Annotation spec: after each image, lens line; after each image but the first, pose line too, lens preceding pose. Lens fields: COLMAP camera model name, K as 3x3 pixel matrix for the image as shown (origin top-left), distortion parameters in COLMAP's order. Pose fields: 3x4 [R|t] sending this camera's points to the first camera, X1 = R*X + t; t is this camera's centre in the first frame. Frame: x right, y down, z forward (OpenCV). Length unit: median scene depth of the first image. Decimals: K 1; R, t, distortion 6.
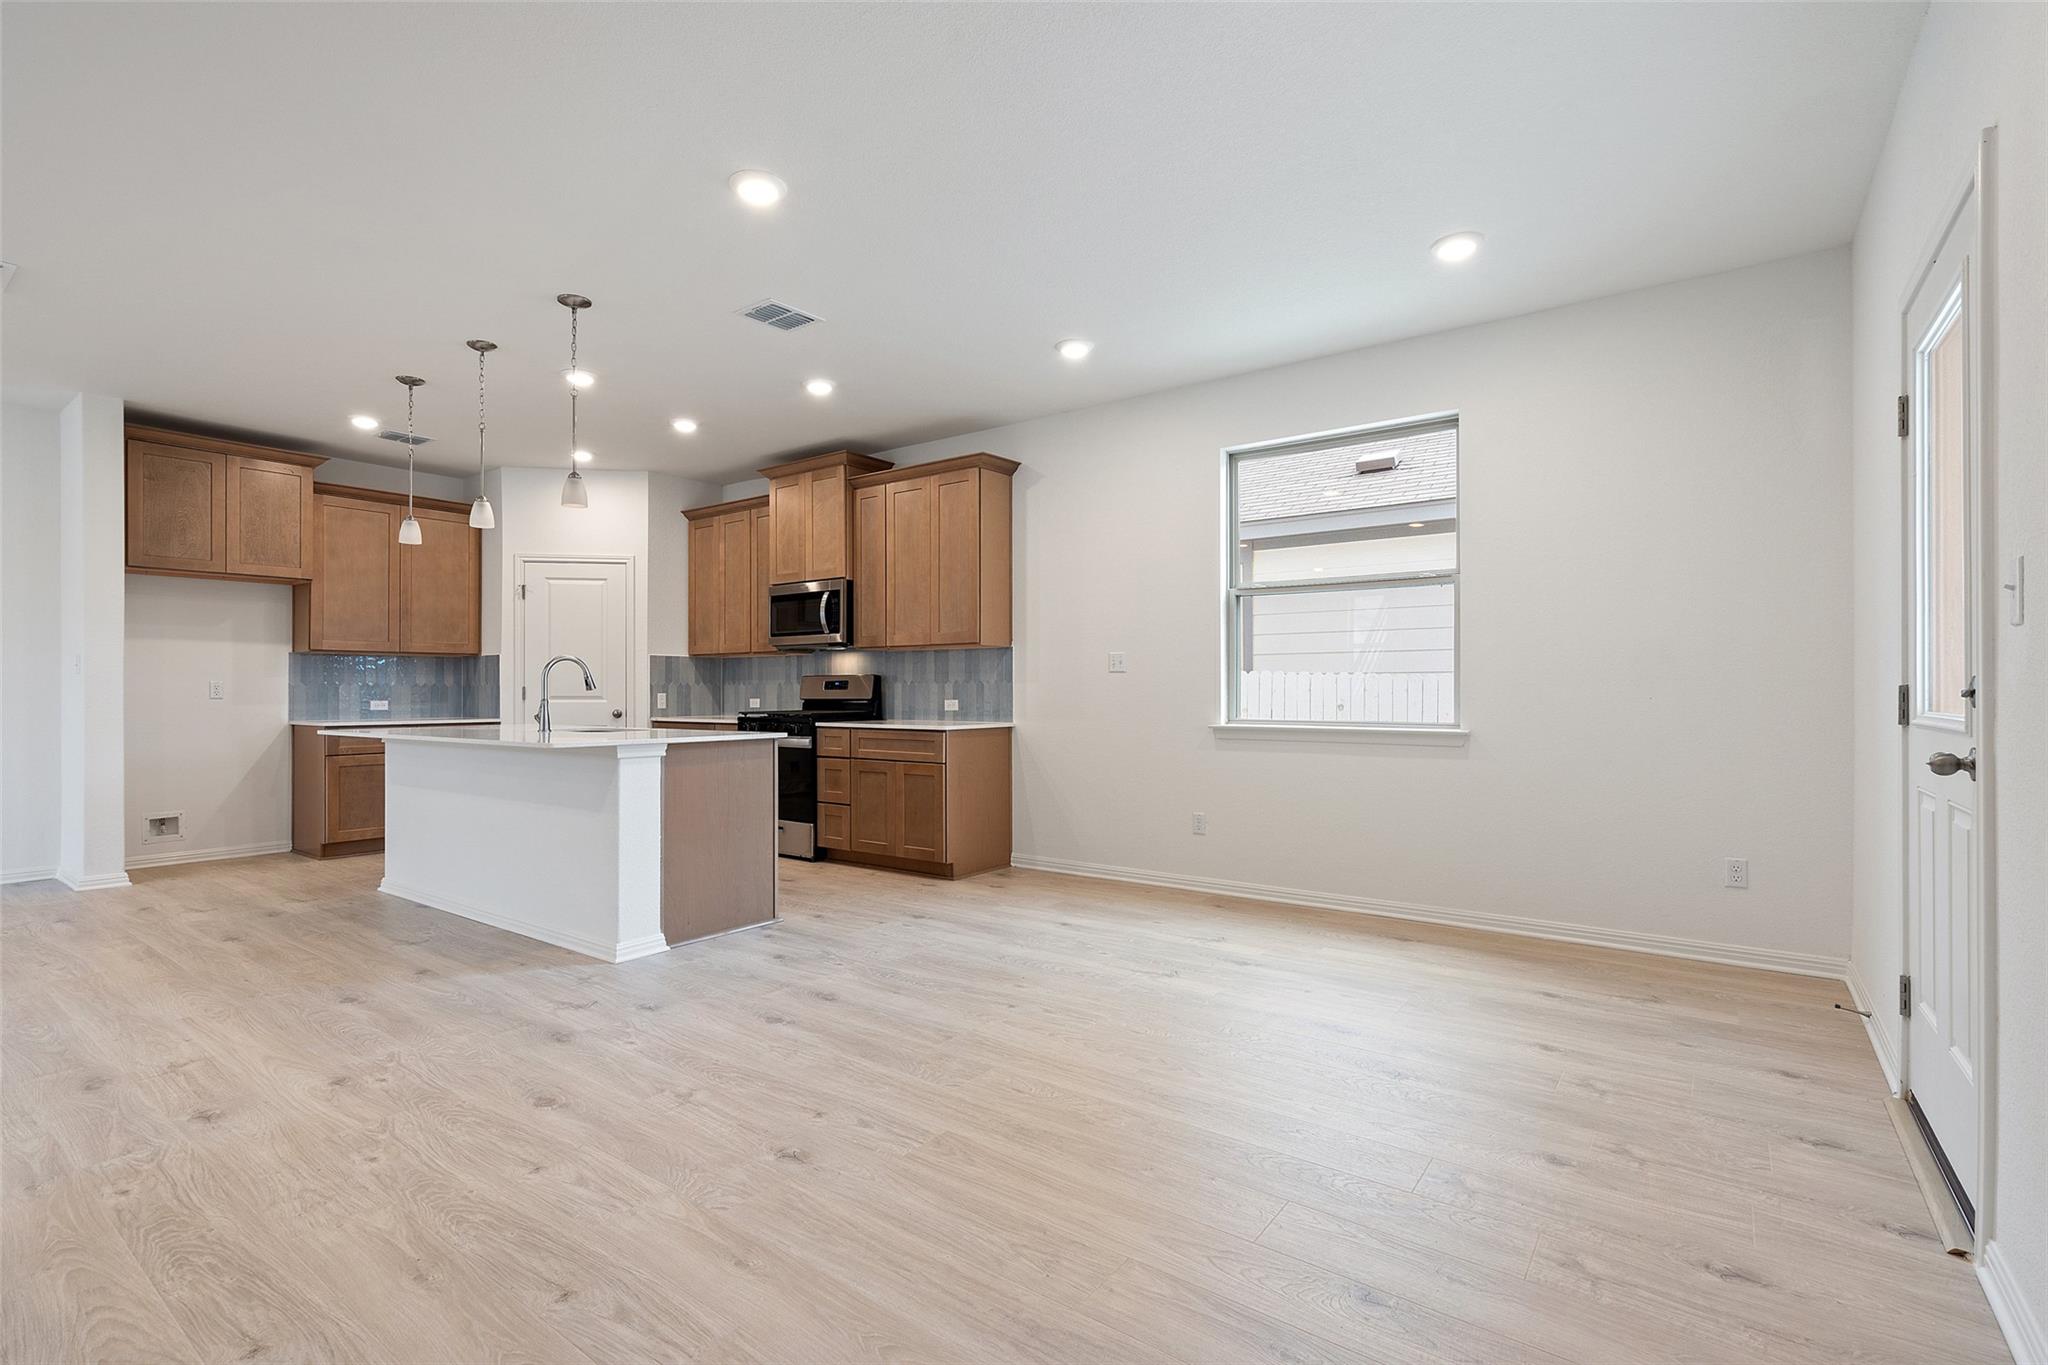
lens RADIAL K [[946.7, 0, 1010.3], [0, 946.7, 683.4], [0, 0, 1]] dist [0.000164, -0.000449]
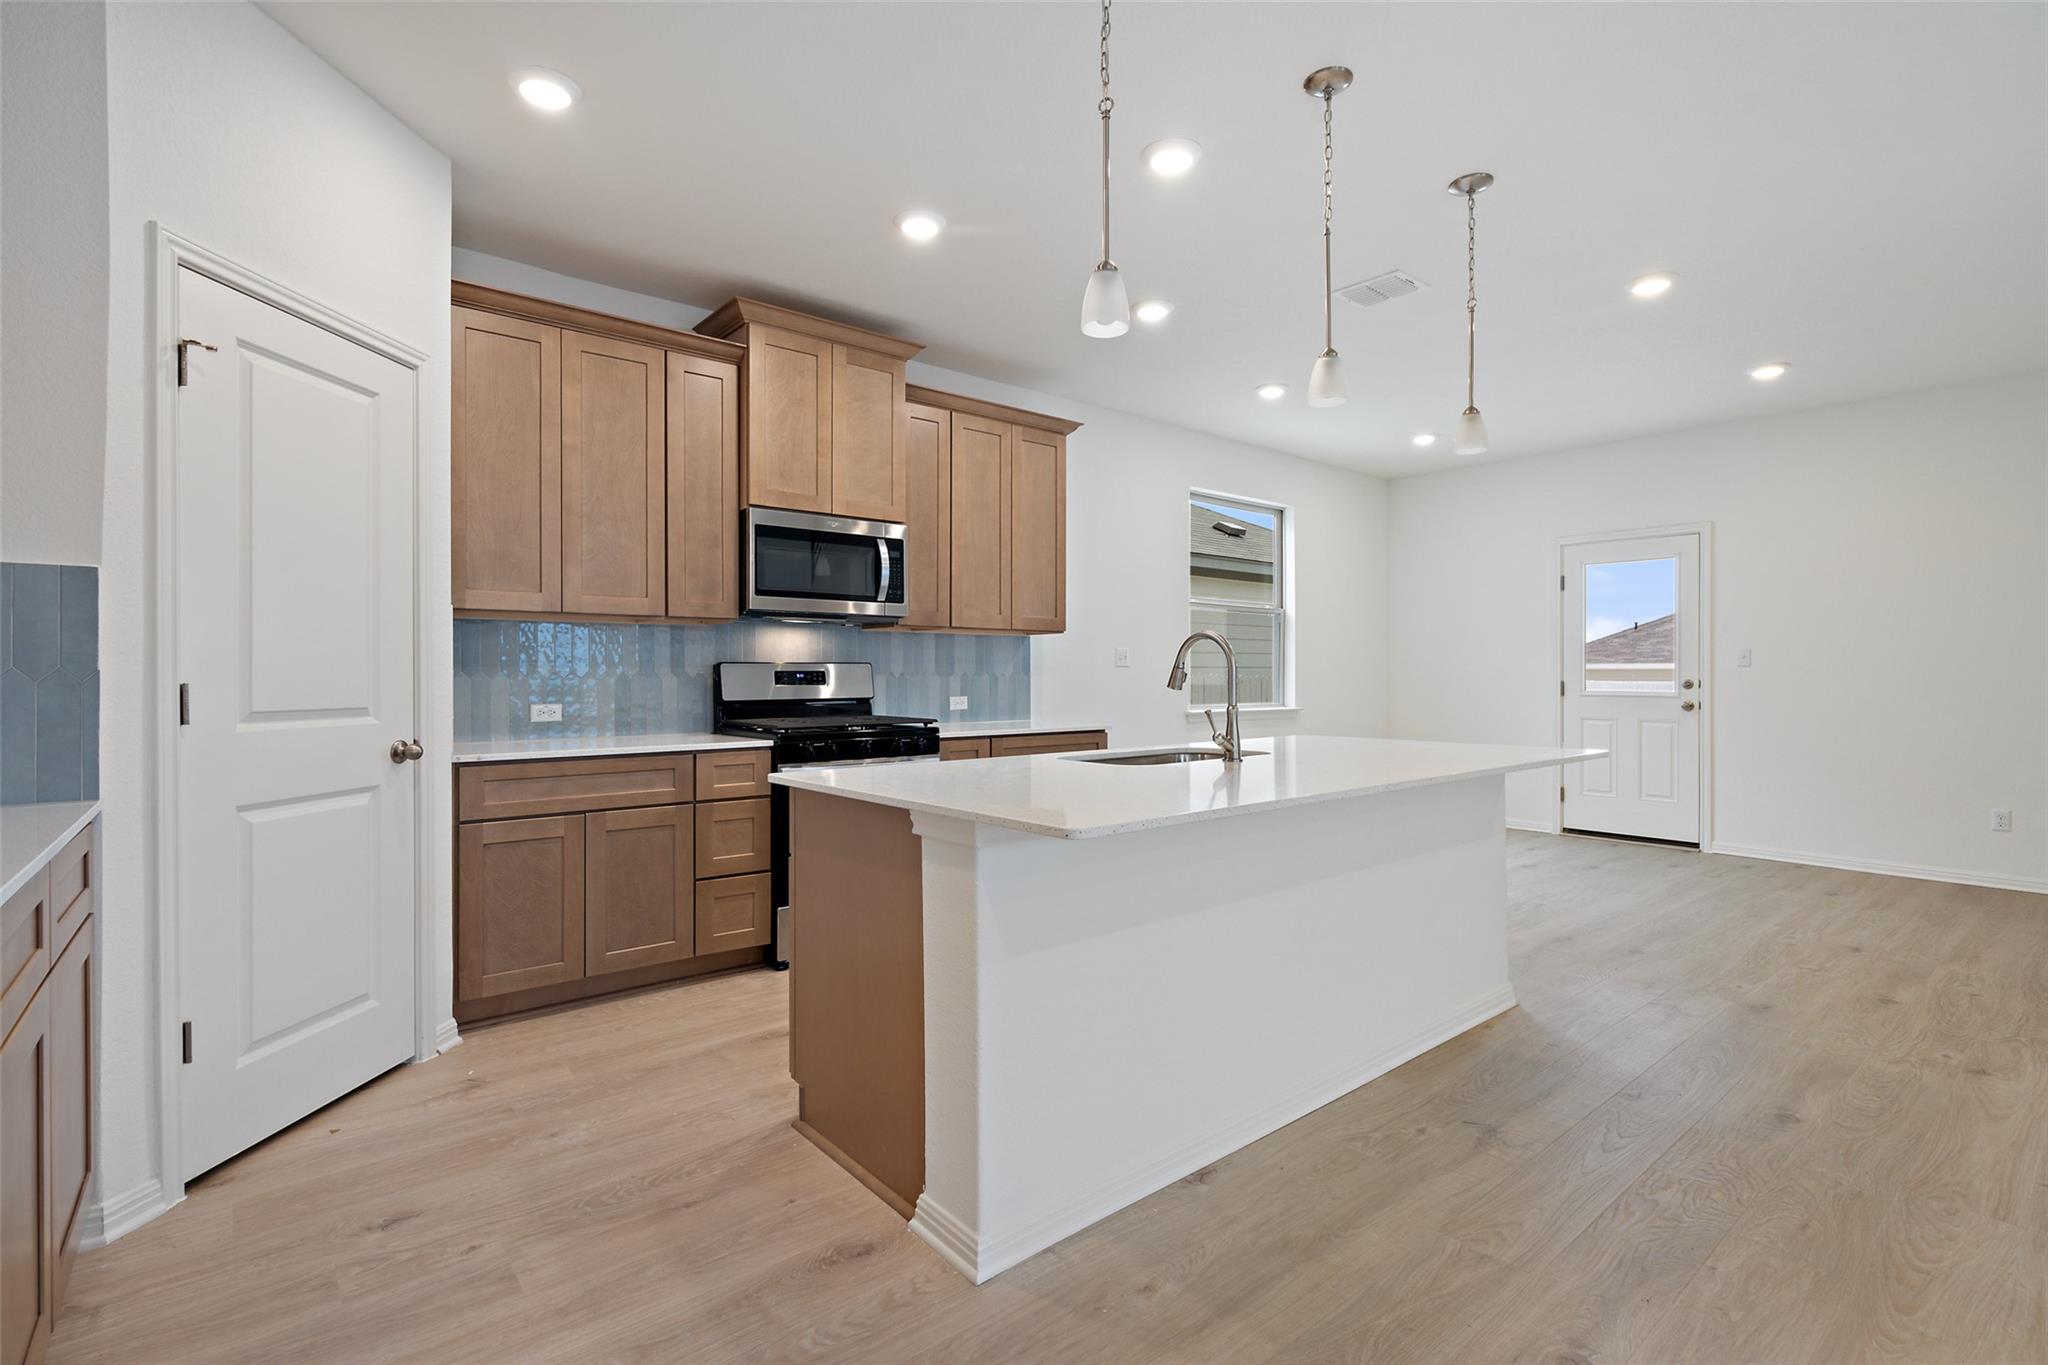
lens RADIAL K [[946.7, 0, 1003.9], [0, 946.7, 674.5], [0, 0, 1]] dist [0.000164, -0.000449]
pose [[0.237586, 0.002229, 0.971364, -0.860576], [-0.007648, 0.999971, -0.000423, -0.001230], [-0.971336, -0.007329, 0.237596, 0.785083]]
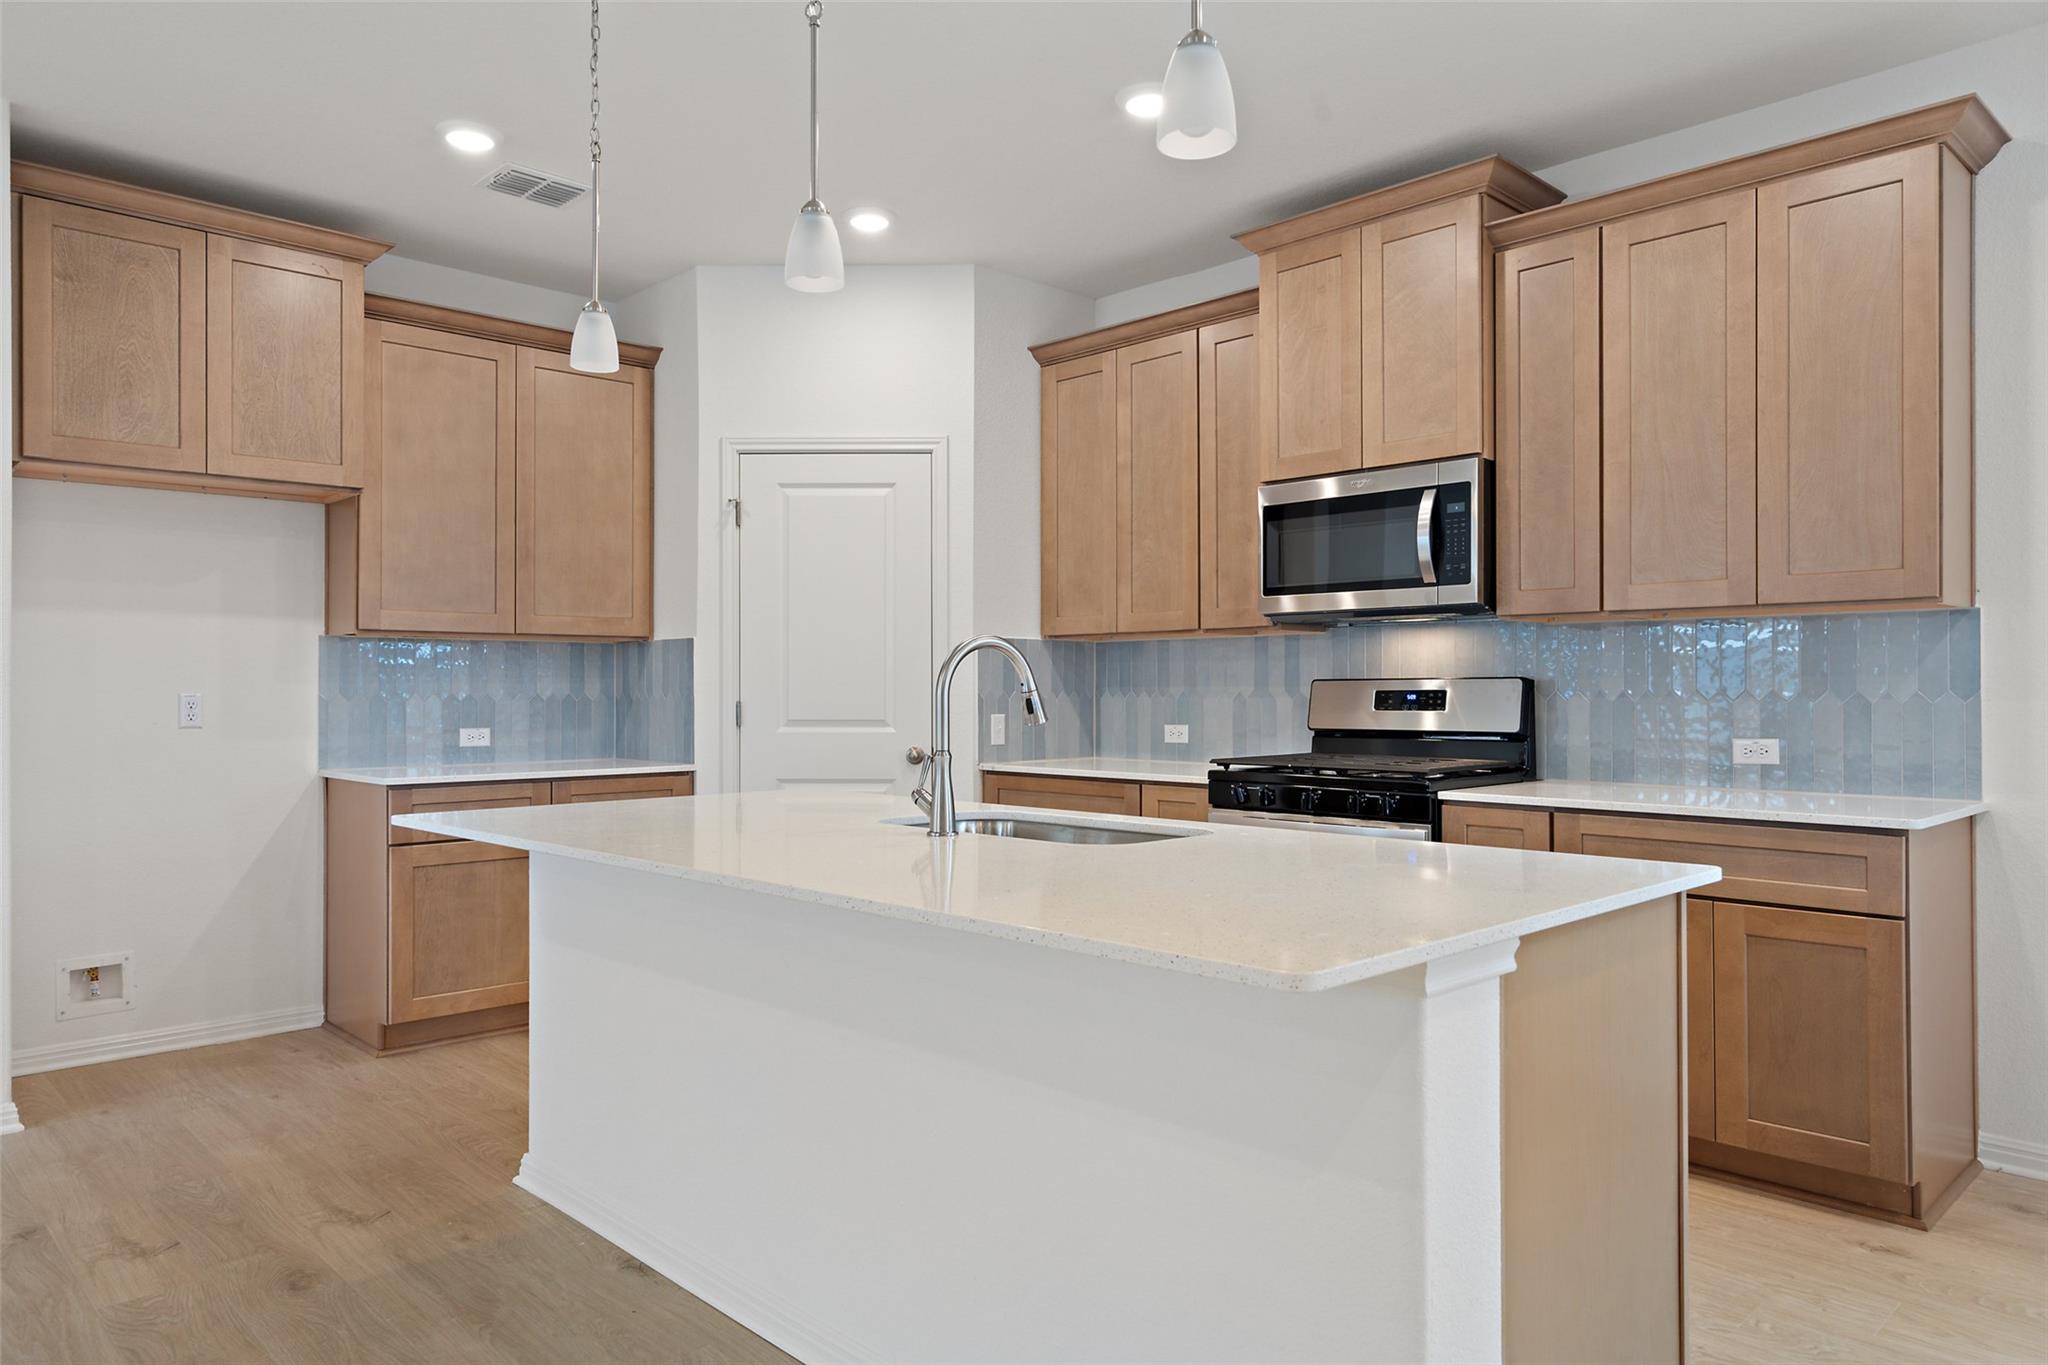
lens RADIAL K [[1329.8, 0, 1009.2], [0, 1329.8, 677.3], [0, 0, 1]] dist [0.001322, 0.006805]
pose [[0.987059, -0.001510, -0.160348, -0.299202], [0.001390, 0.999999, -0.000859, -0.009649], [0.160349, 0.000625, 0.987060, 0.375587]]
